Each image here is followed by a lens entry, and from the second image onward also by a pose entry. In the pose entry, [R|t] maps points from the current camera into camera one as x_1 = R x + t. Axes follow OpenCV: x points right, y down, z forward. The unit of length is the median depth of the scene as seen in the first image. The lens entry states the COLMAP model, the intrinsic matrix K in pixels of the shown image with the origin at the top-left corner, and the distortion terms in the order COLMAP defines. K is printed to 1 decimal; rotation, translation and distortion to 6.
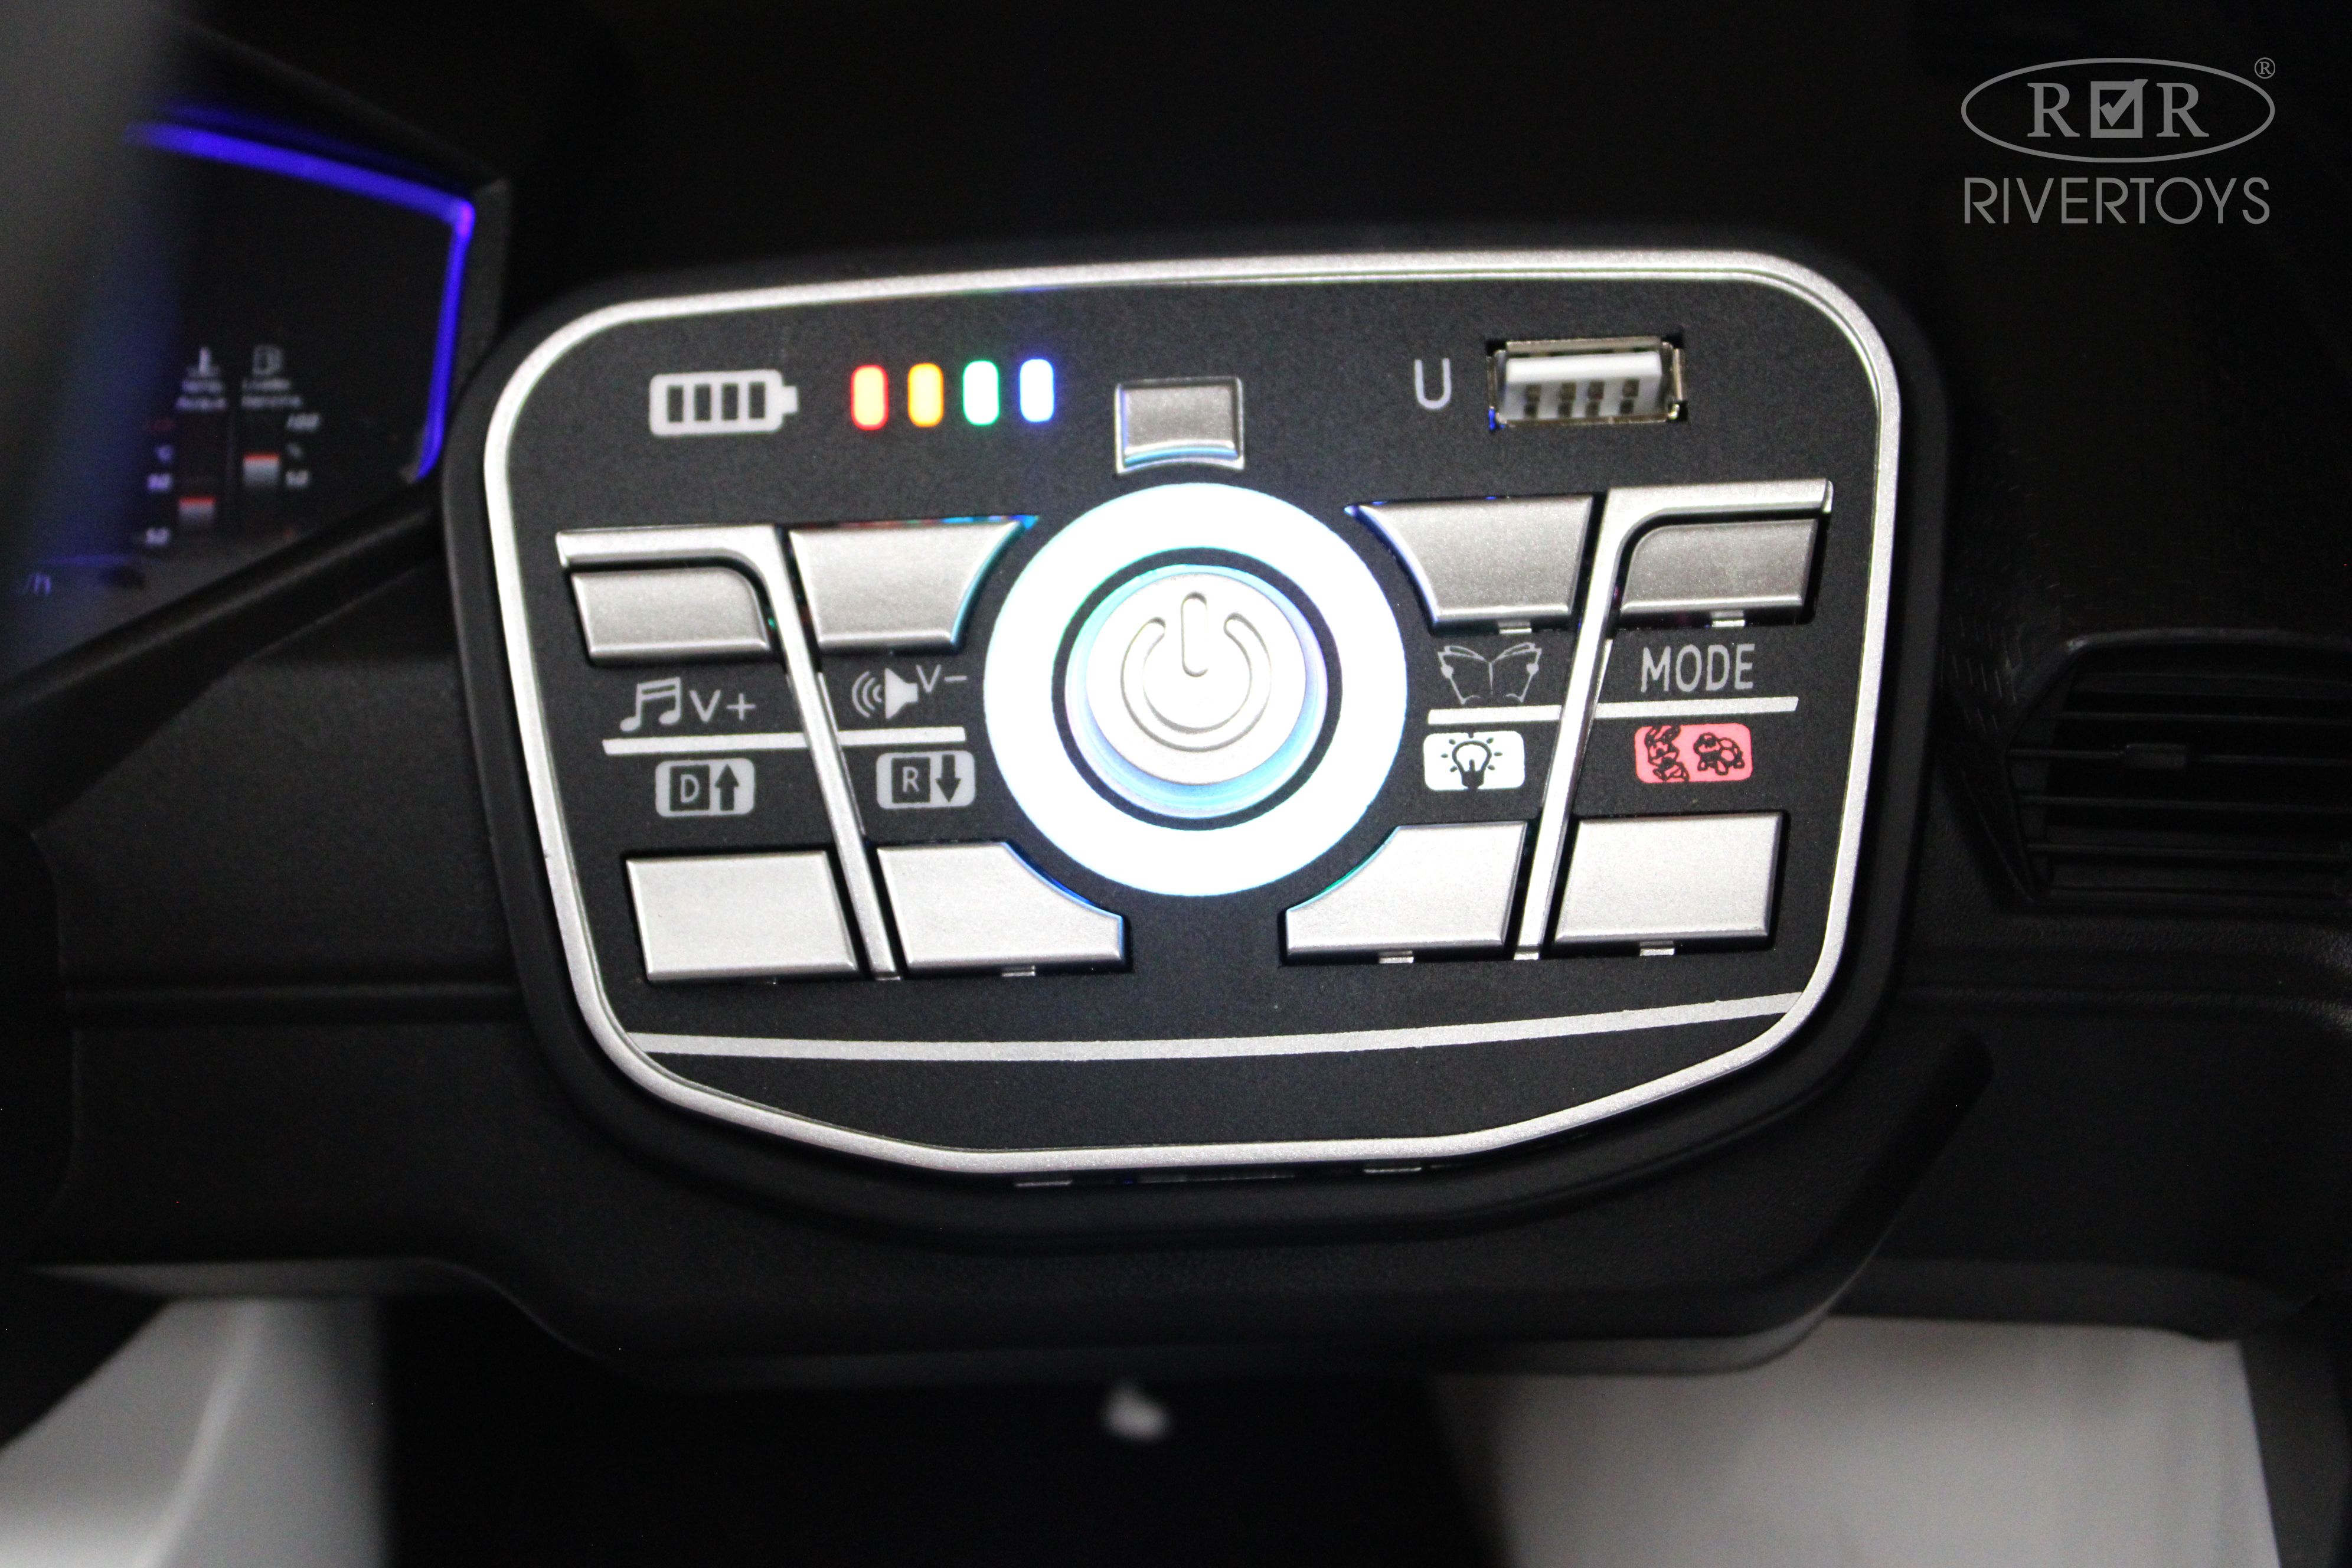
lens RADIAL K [[4107.6, 0, 1175.8], [0, 4107.6, 770.2], [0, 0, 1]] dist [-0.011638, 0.000000]
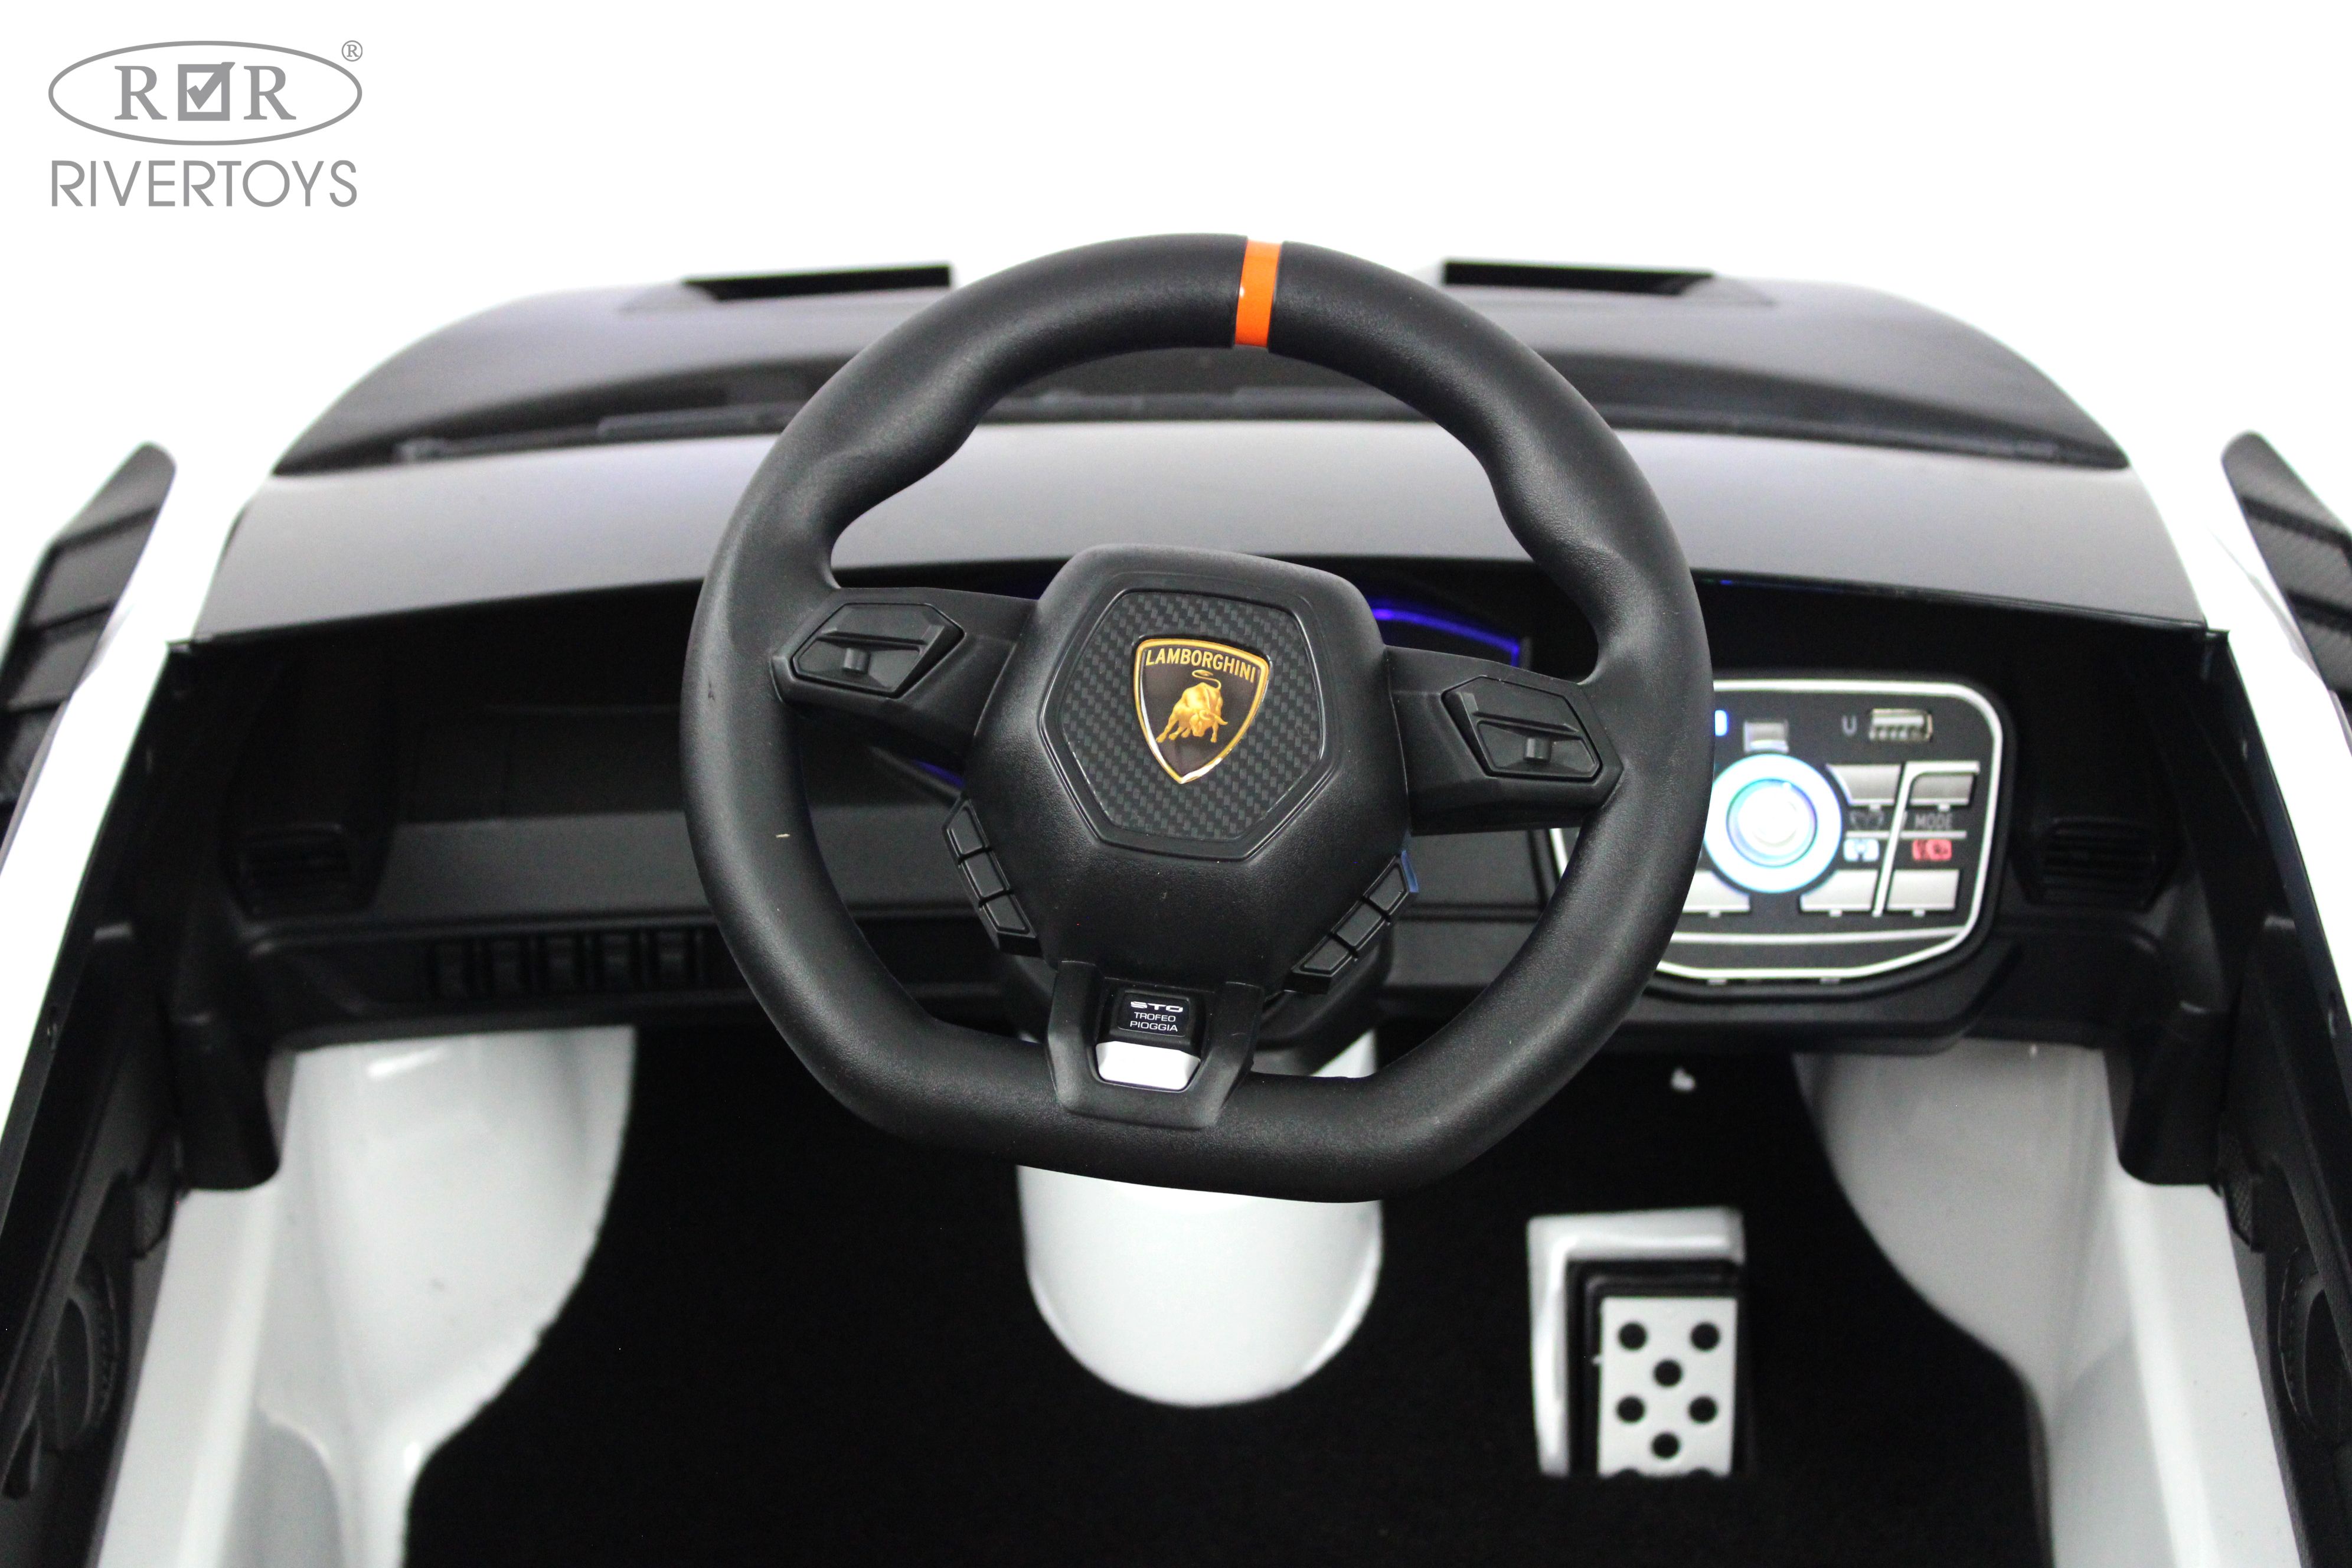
lens RADIAL K [[4107.6, 0, 1175.5], [0, 4107.6, 794.6], [0, 0, 1]] dist [-0.011638, 0.000000]
pose [[0.996700, 0.030399, 0.075271, -0.672045], [-0.031515, 0.999410, 0.013686, -0.069662], [-0.074811, -0.016013, 0.997069, -2.026597]]
